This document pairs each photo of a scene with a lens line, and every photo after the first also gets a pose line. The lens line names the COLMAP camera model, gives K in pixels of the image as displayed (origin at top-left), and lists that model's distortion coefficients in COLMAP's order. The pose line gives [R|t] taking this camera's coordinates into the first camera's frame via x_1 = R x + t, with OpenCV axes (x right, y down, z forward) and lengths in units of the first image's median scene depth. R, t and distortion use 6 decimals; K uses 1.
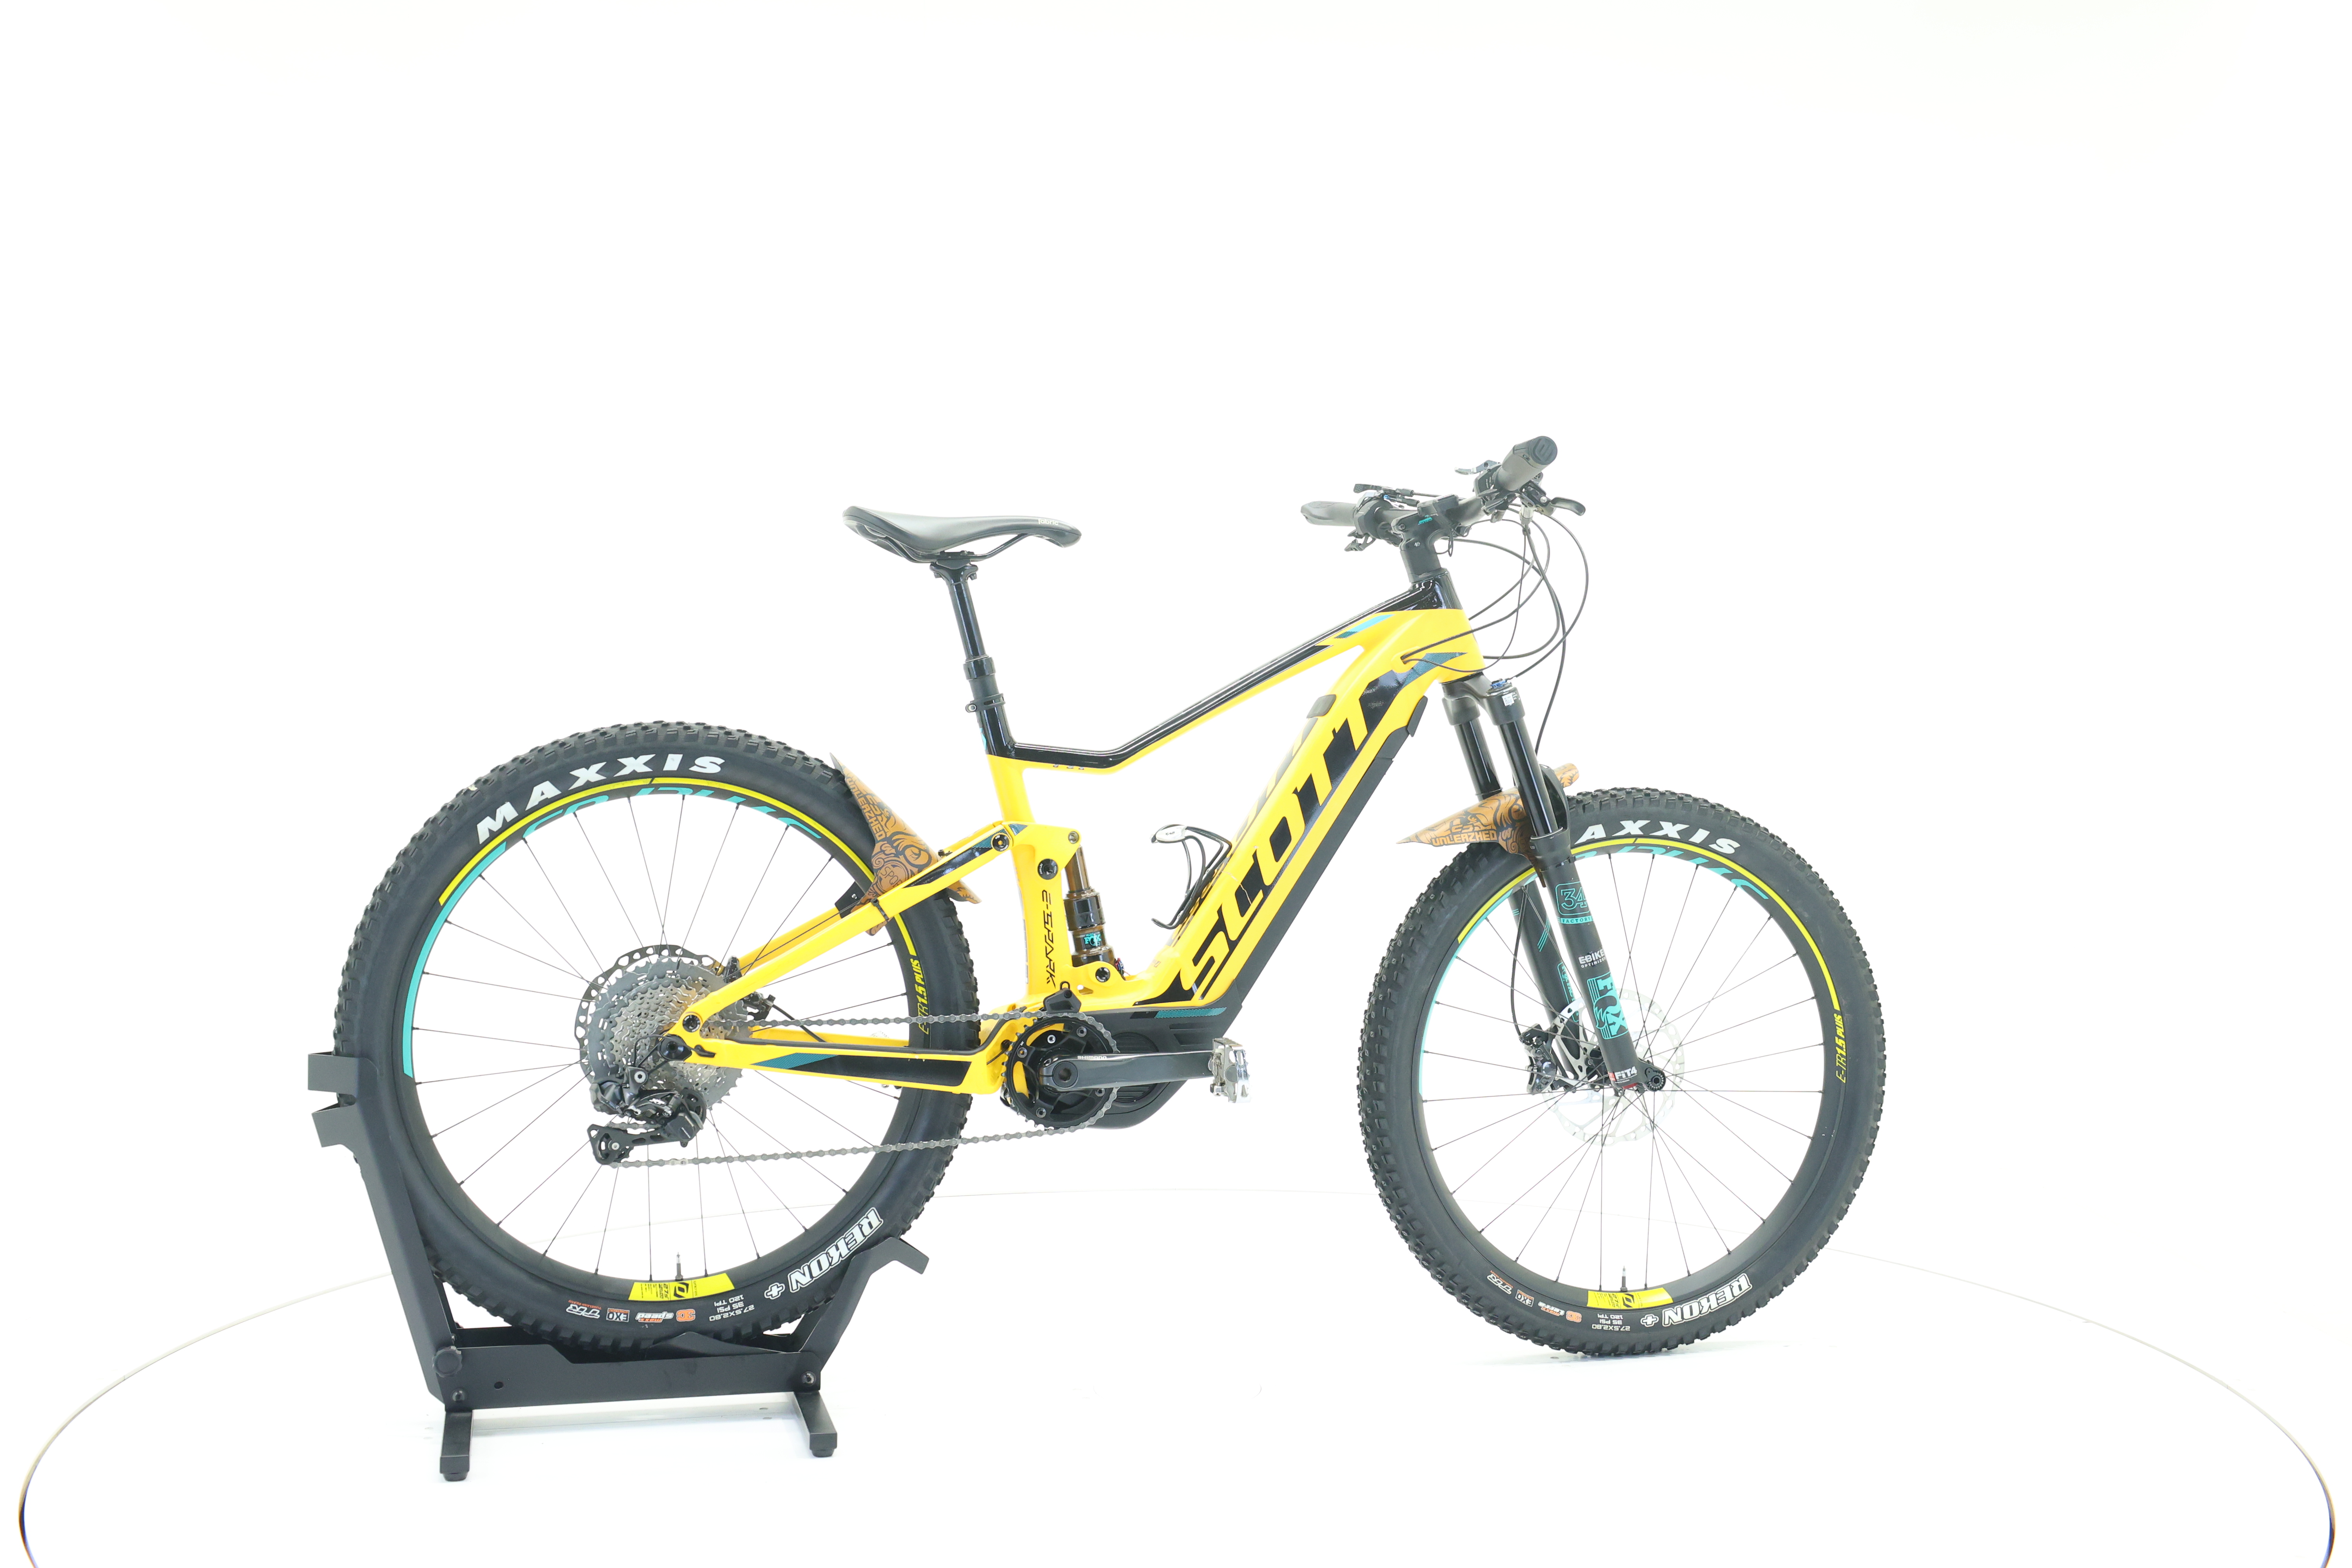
lens RADIAL K [[2487.3, 0, 1172.3], [0, 2487.3, 777.4], [0, 0, 1]] dist [-0.011356, 0.000000]
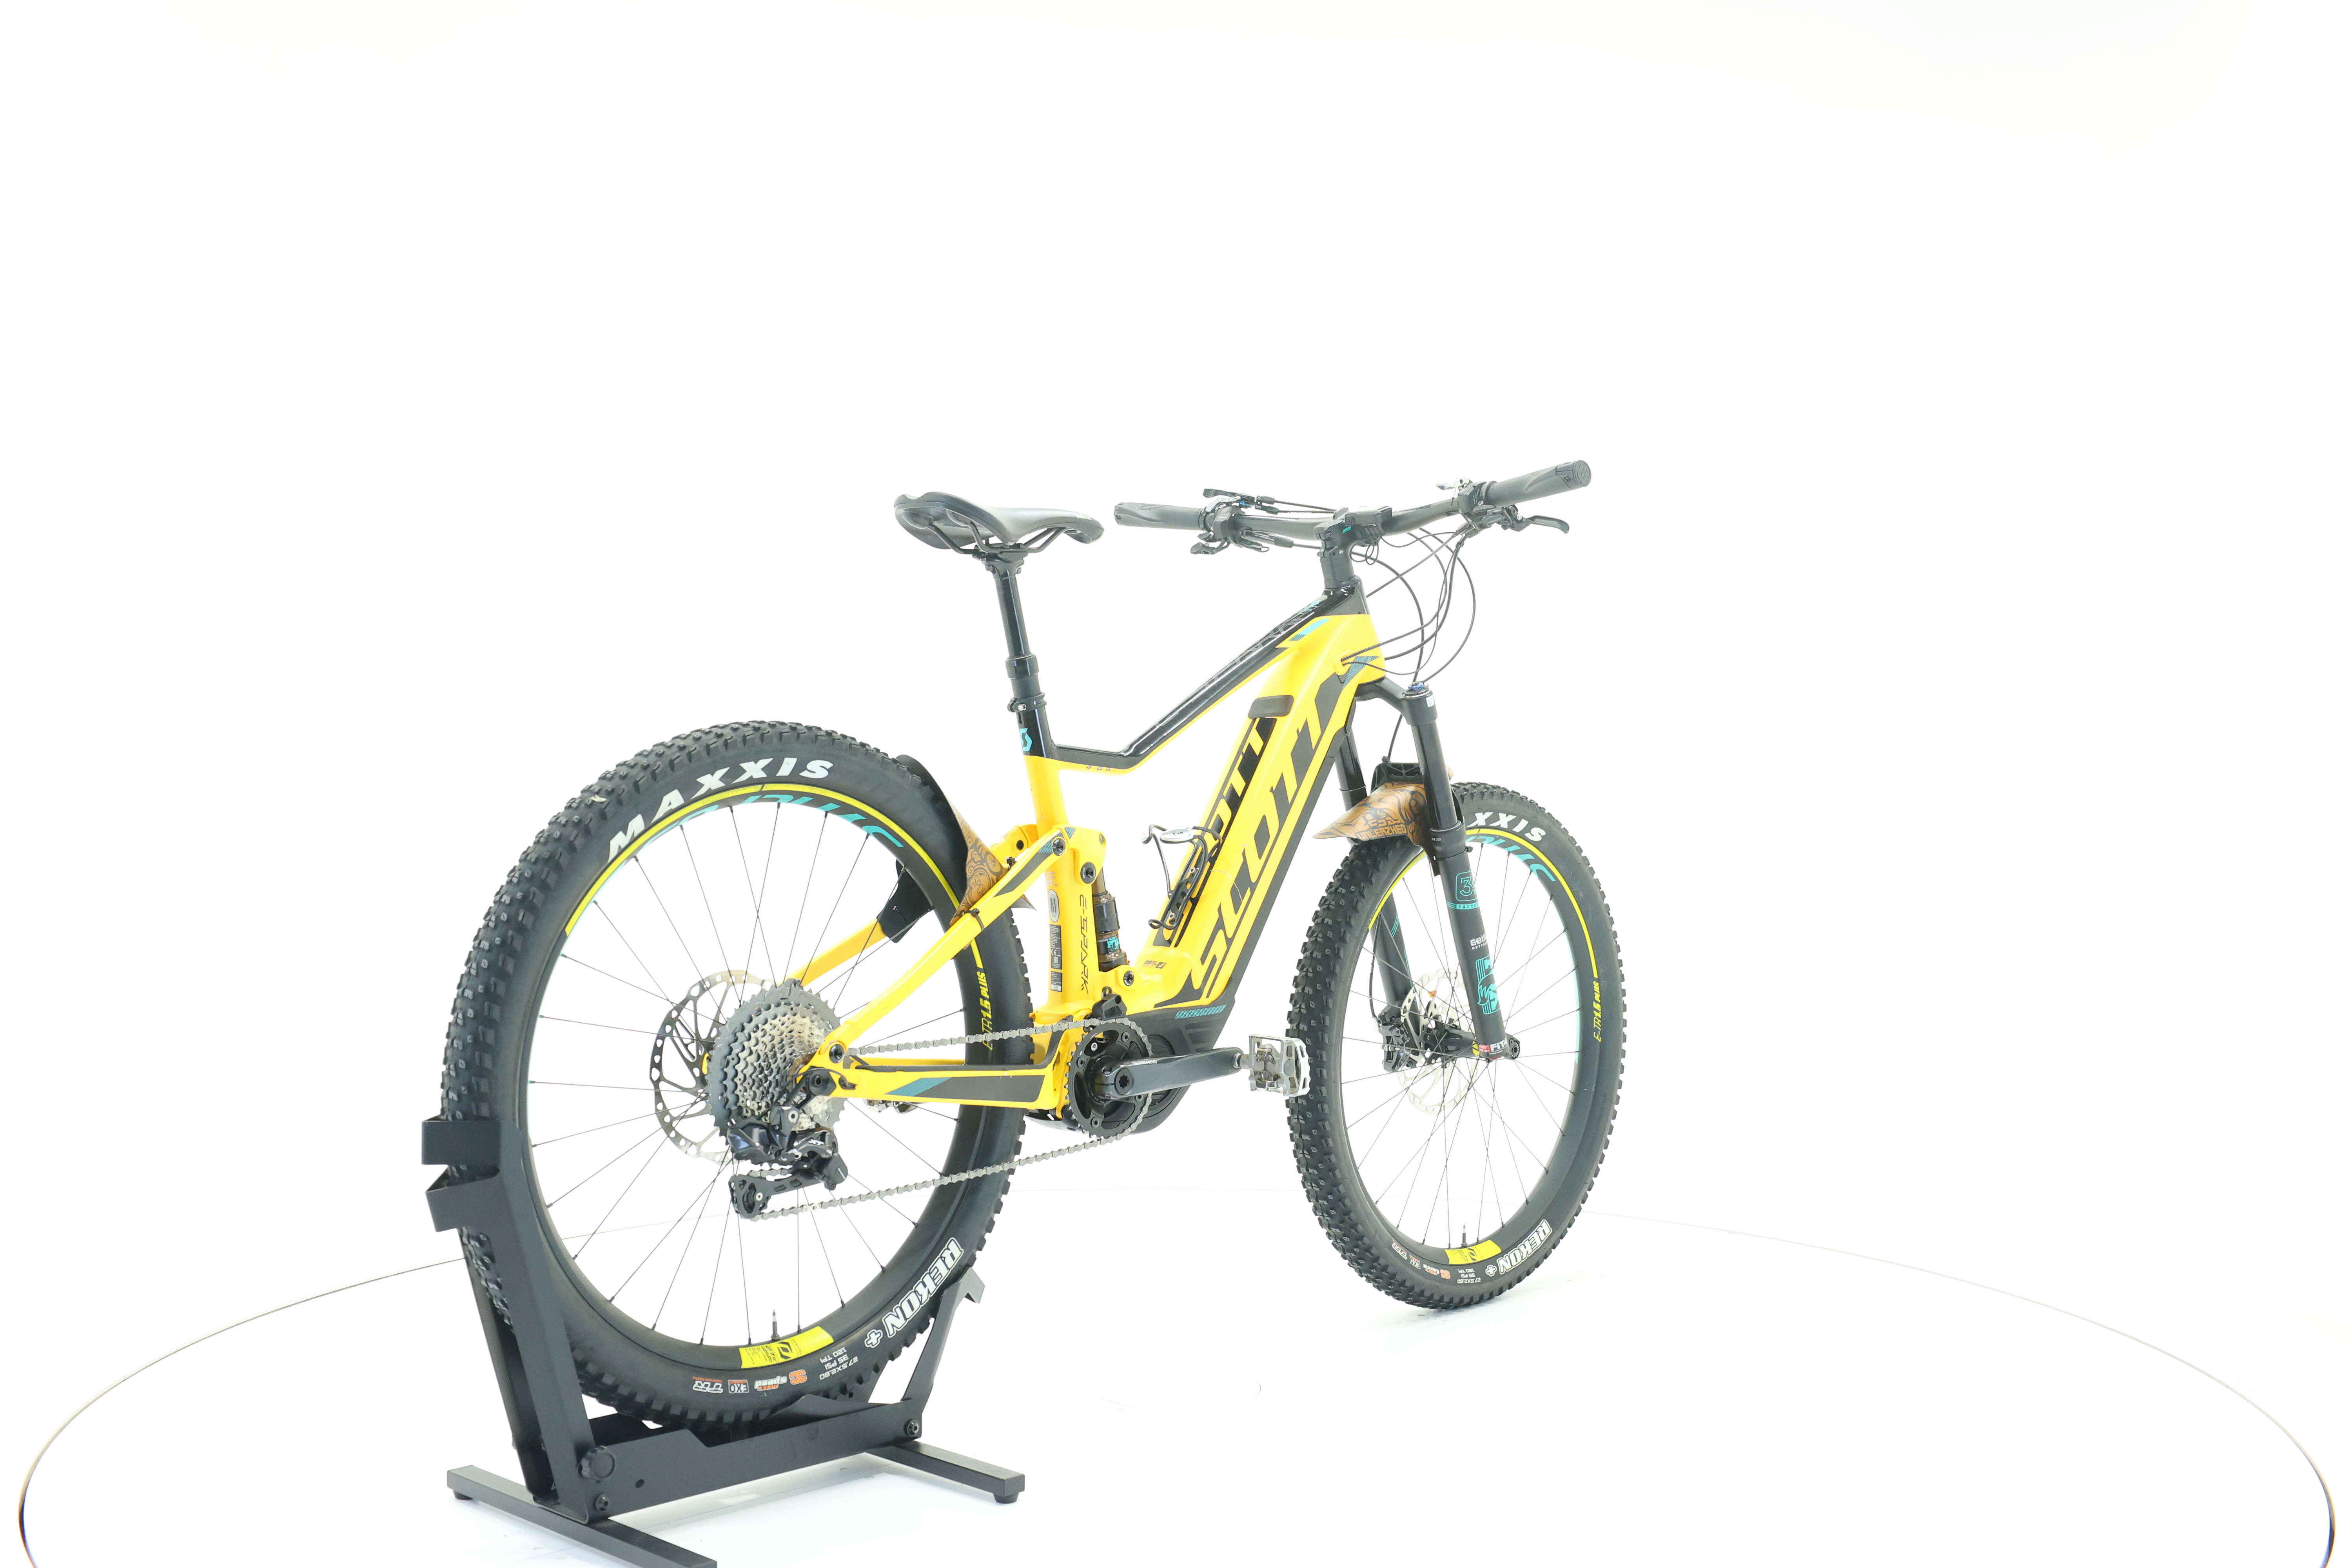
lens RADIAL K [[2487.3, 0, 1164.8], [0, 2487.3, 781.0], [0, 0, 1]] dist [-0.011356, 0.000000]
pose [[0.855487, -0.011309, 0.517701, -0.527794], [0.009259, 0.999936, 0.006543, -0.005276], [-0.517742, -0.000804, 0.855536, 0.150036]]
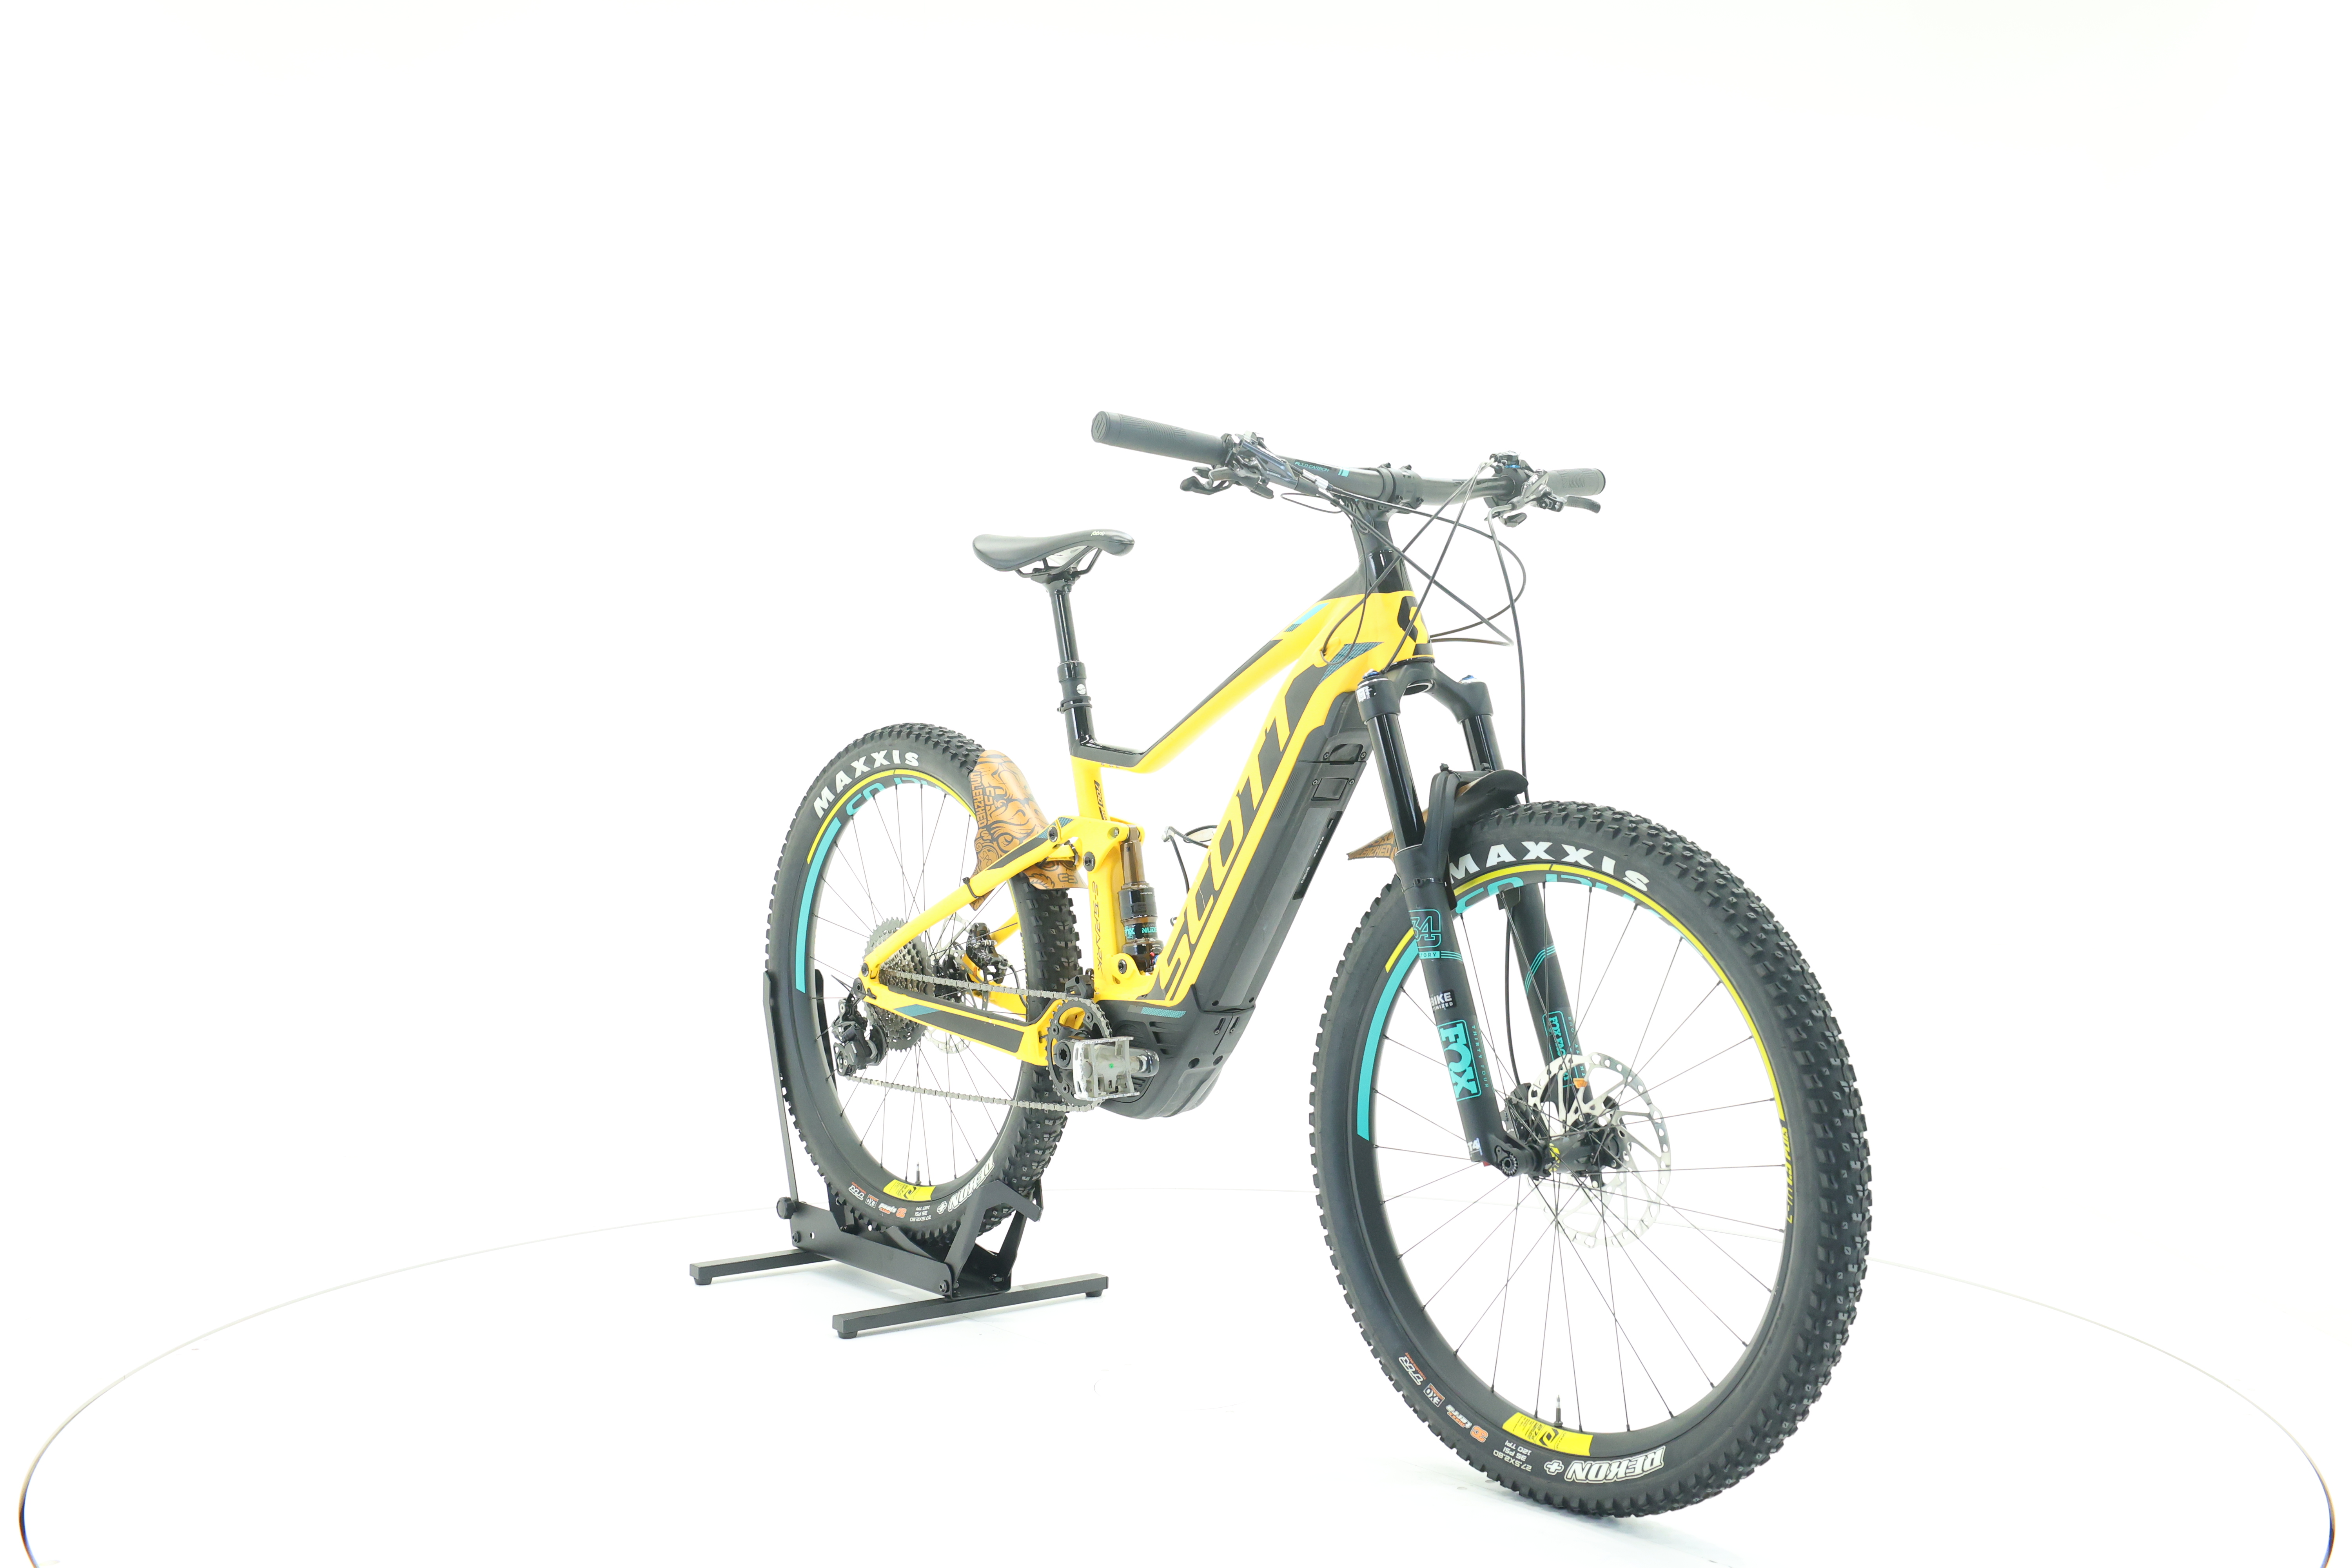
lens RADIAL K [[2487.3, 0, 1176.2], [0, 2487.3, 774.0], [0, 0, 1]] dist [-0.011356, 0.000000]
pose [[0.412694, 0.013751, -0.910766, 0.927706], [-0.019082, 0.999797, 0.006449, -0.008026], [0.910670, 0.014718, 0.412873, 0.594736]]
